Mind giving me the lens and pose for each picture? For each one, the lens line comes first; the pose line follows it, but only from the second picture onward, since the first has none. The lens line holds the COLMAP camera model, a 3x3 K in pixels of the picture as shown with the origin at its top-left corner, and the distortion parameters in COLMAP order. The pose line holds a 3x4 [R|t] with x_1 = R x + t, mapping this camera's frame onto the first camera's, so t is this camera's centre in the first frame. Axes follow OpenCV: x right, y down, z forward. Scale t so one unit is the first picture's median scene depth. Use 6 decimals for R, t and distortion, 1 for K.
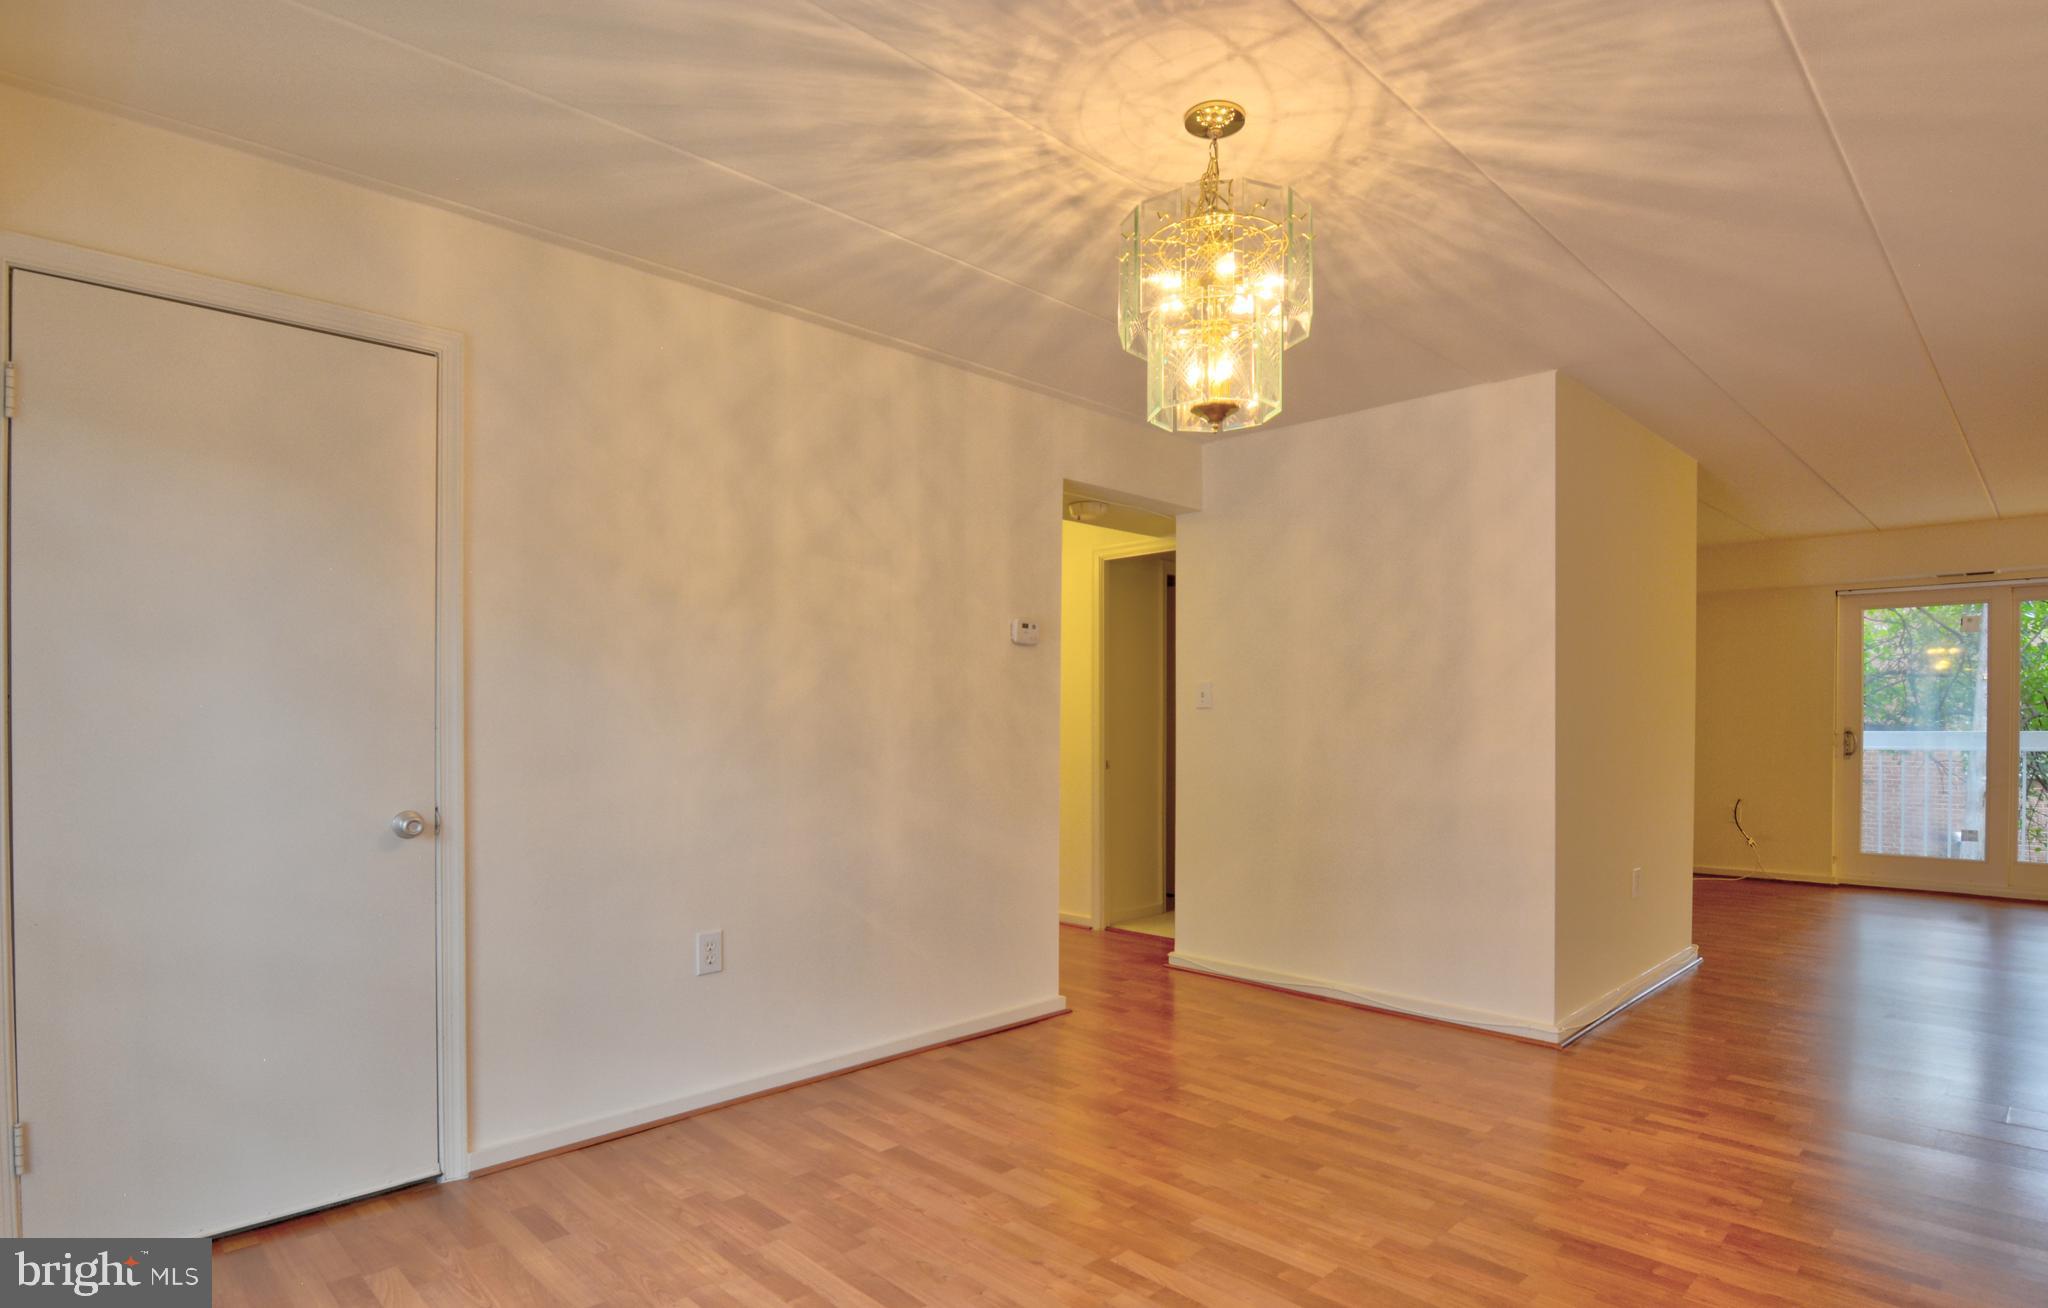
lens RADIAL K [[1065.2, 0, 1003.5], [0, 1065.2, 734.3], [0, 0, 1]] dist [-0.005830, -0.001666]
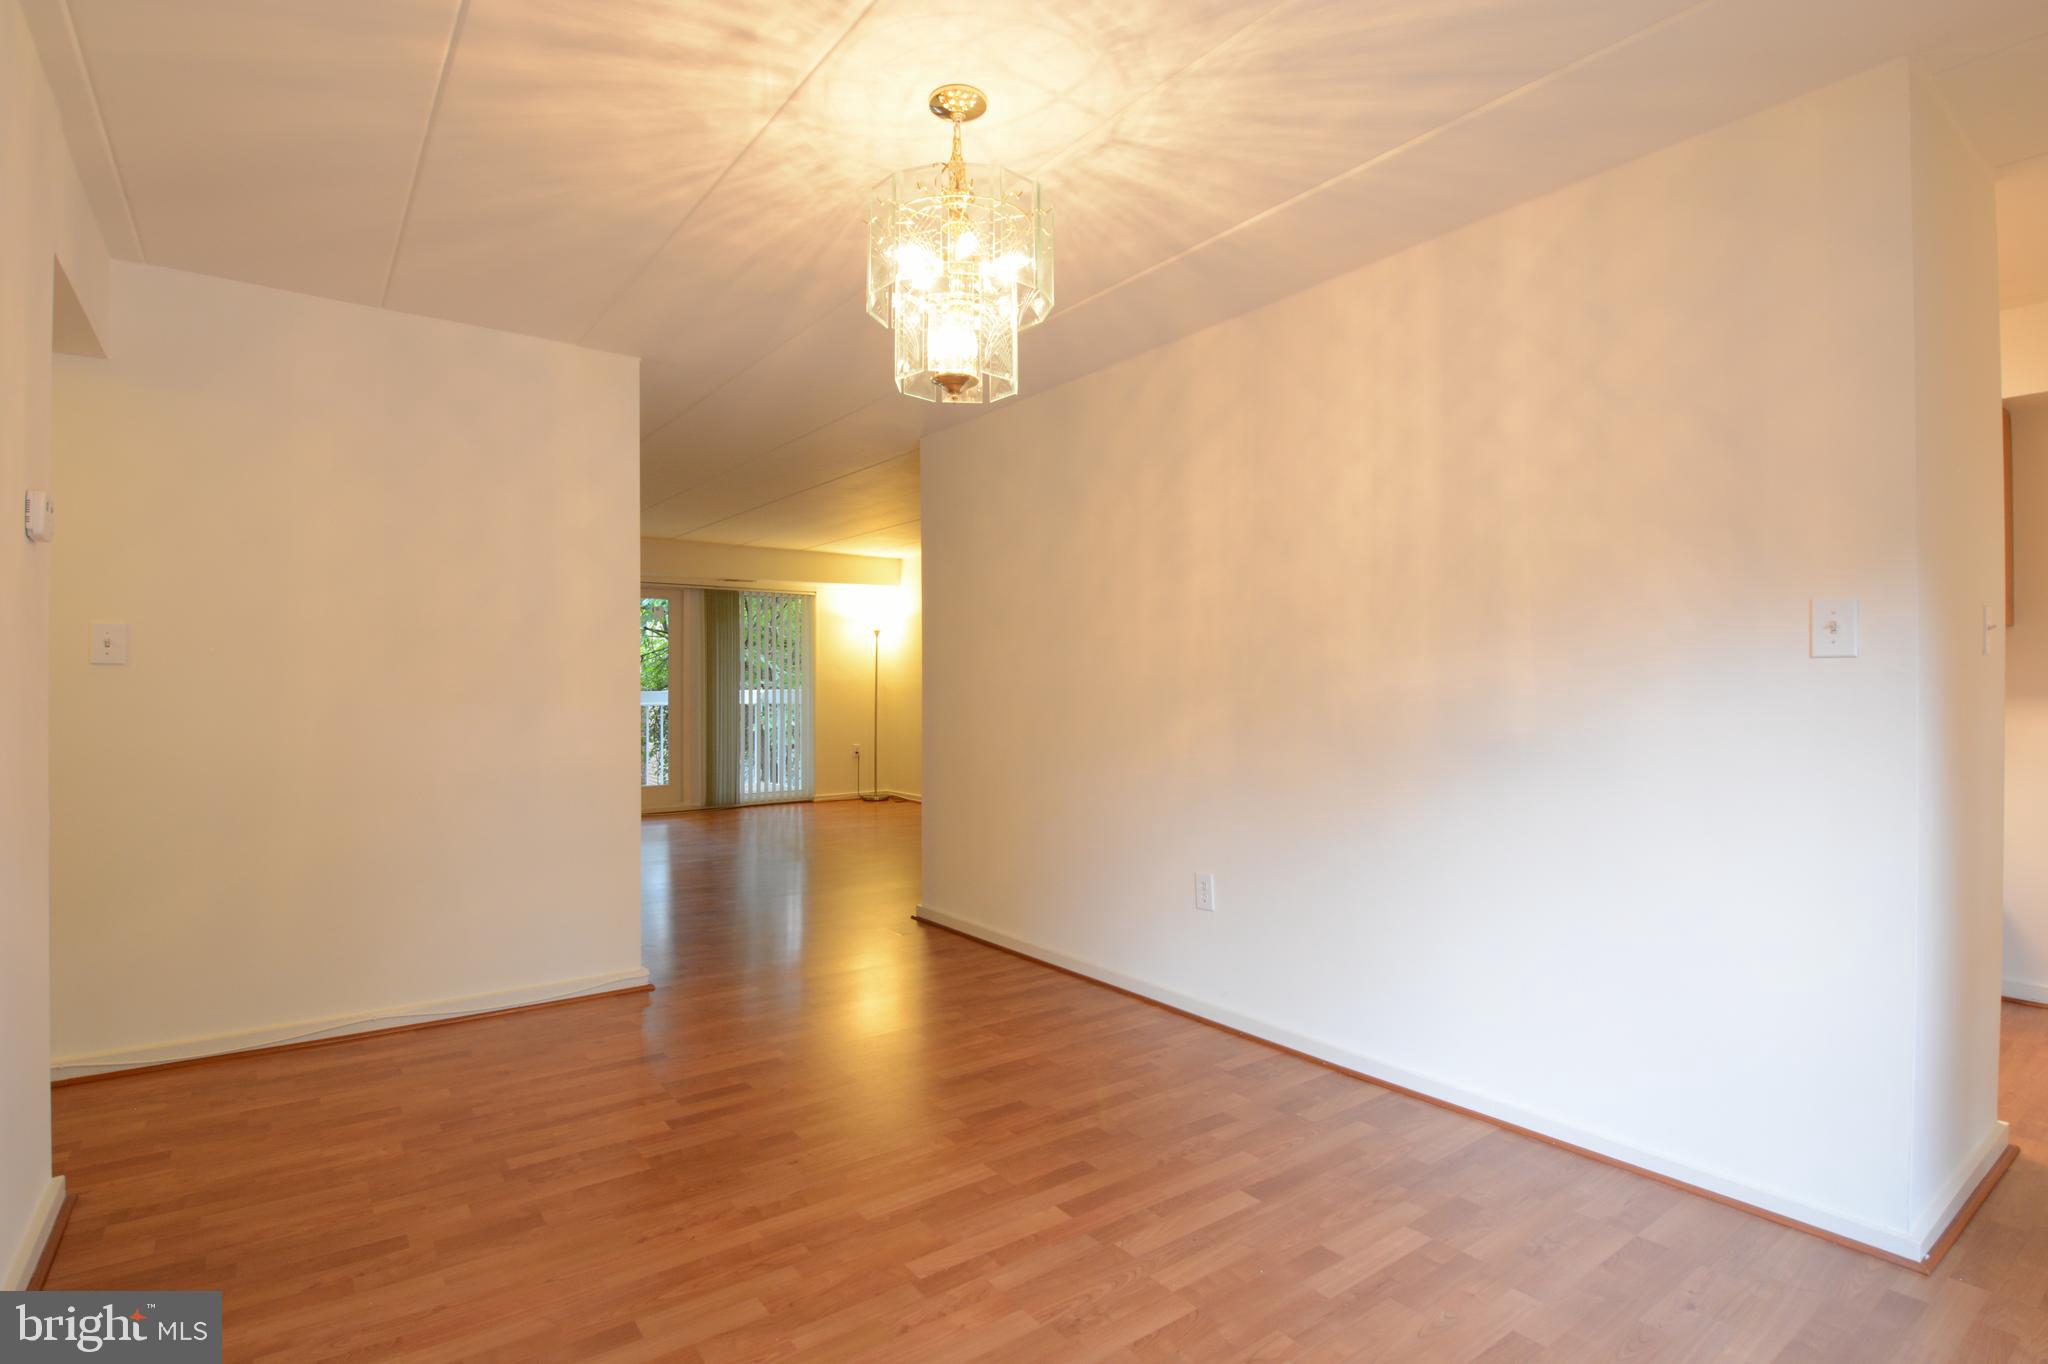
lens RADIAL K [[1020.3, 0, 1042.1], [0, 1020.3, 682.1], [0, 0, 1]] dist [-0.007951, -0.009492]
pose [[0.125568, 0.001536, 0.992084, -0.680624], [0.013442, 0.999904, -0.003250, -0.010047], [-0.991994, 0.013744, 0.125536, 0.709834]]
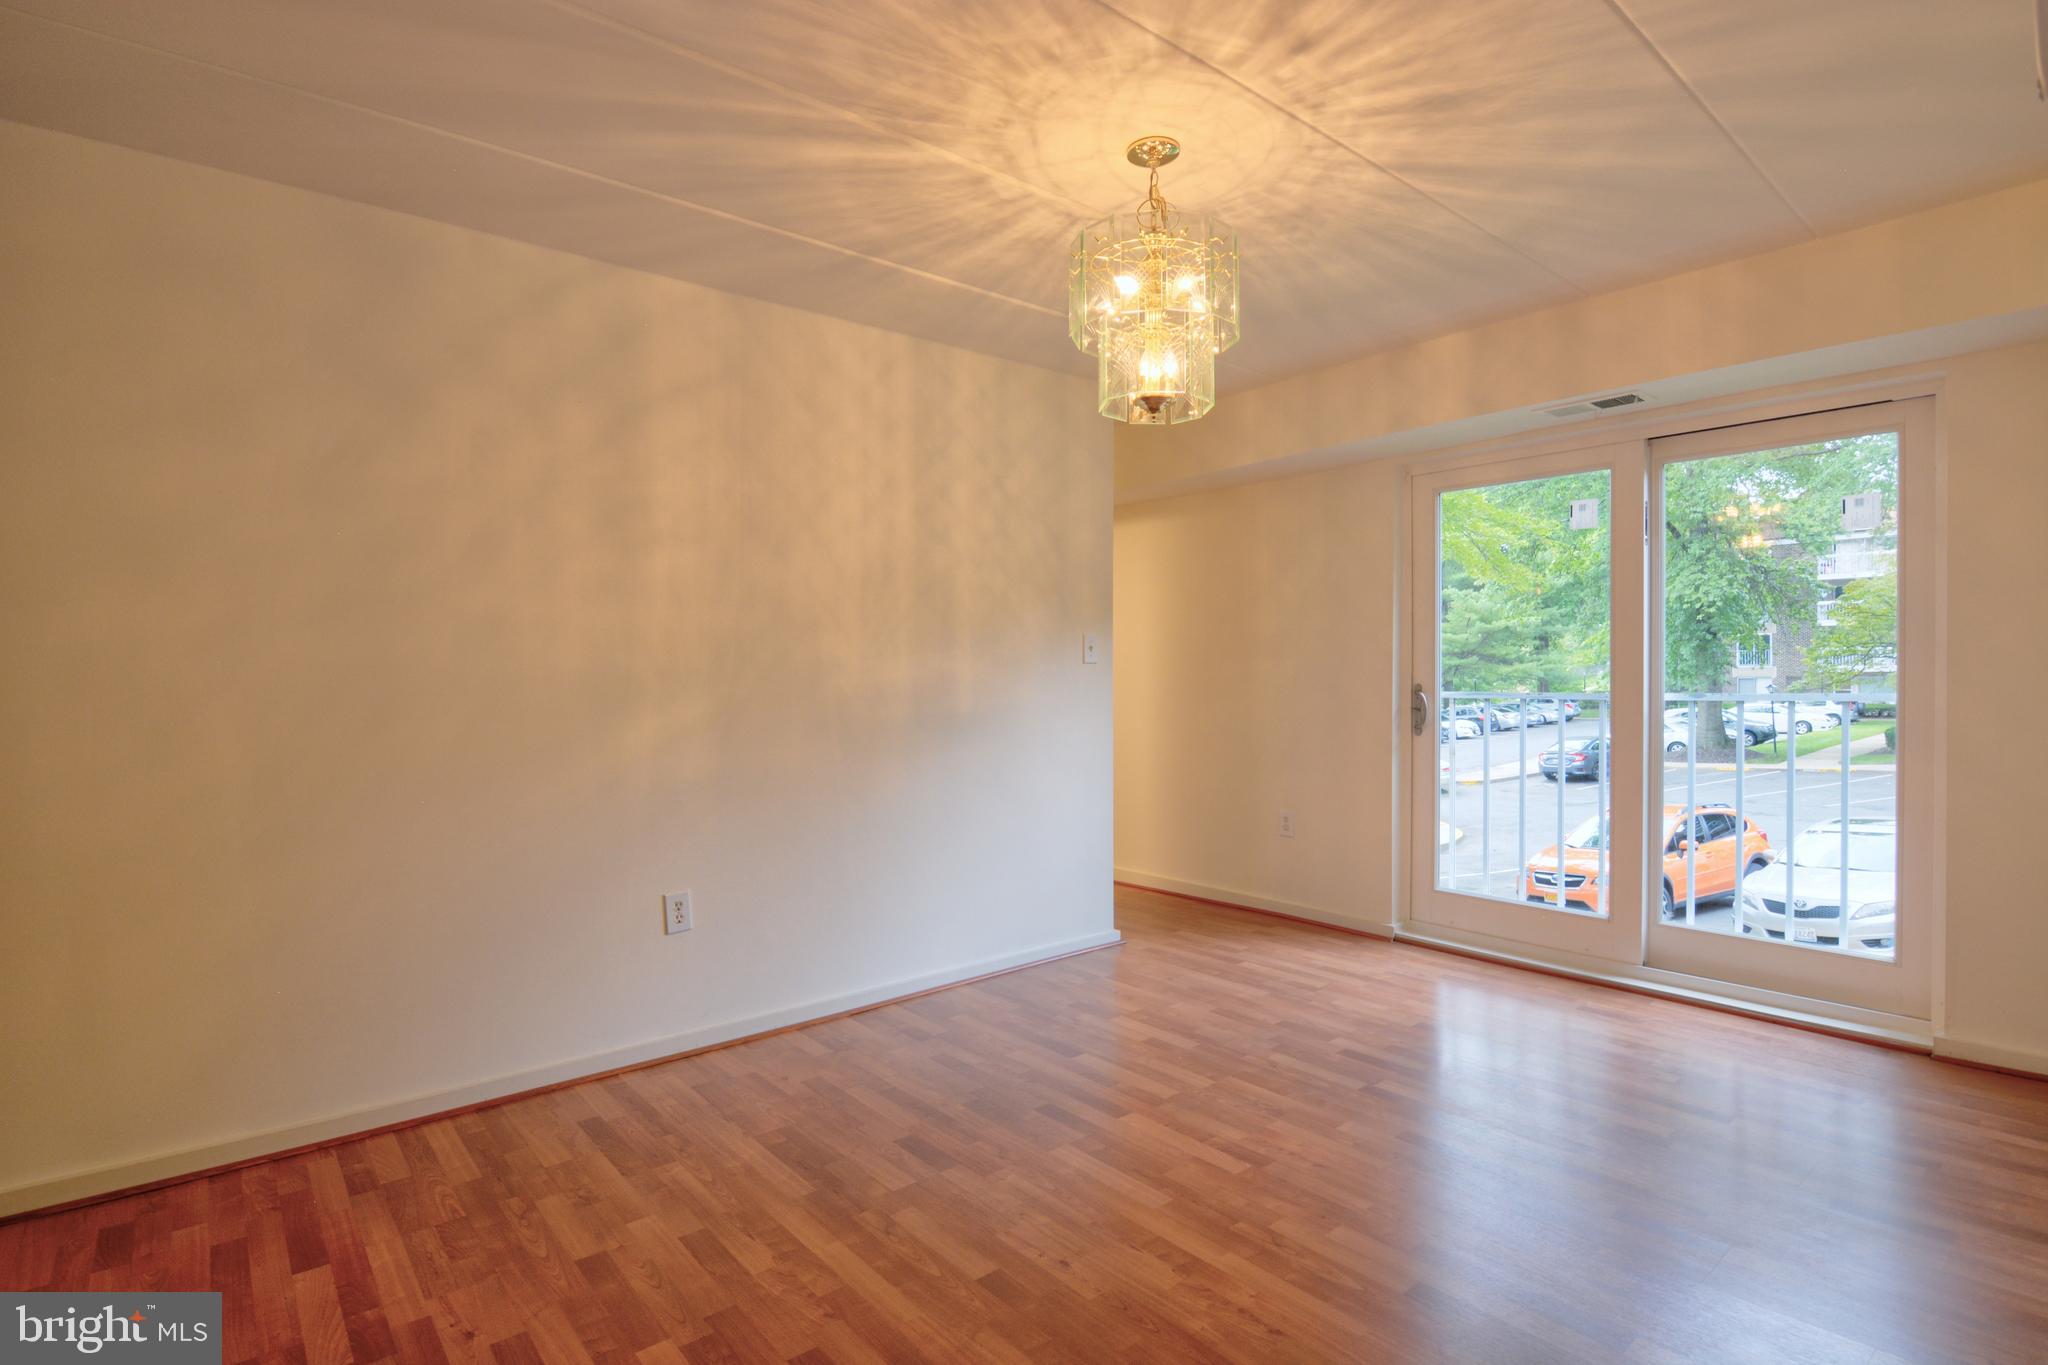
lens RADIAL K [[1020.3, 0, 985.2], [0, 1020.3, 682.0], [0, 0, 1]] dist [-0.007951, -0.009492]
pose [[-0.996854, 0.006193, 0.079015, 0.261797], [0.007498, 0.999840, 0.016226, -0.021933], [-0.078902, 0.016768, -0.996741, 1.872092]]
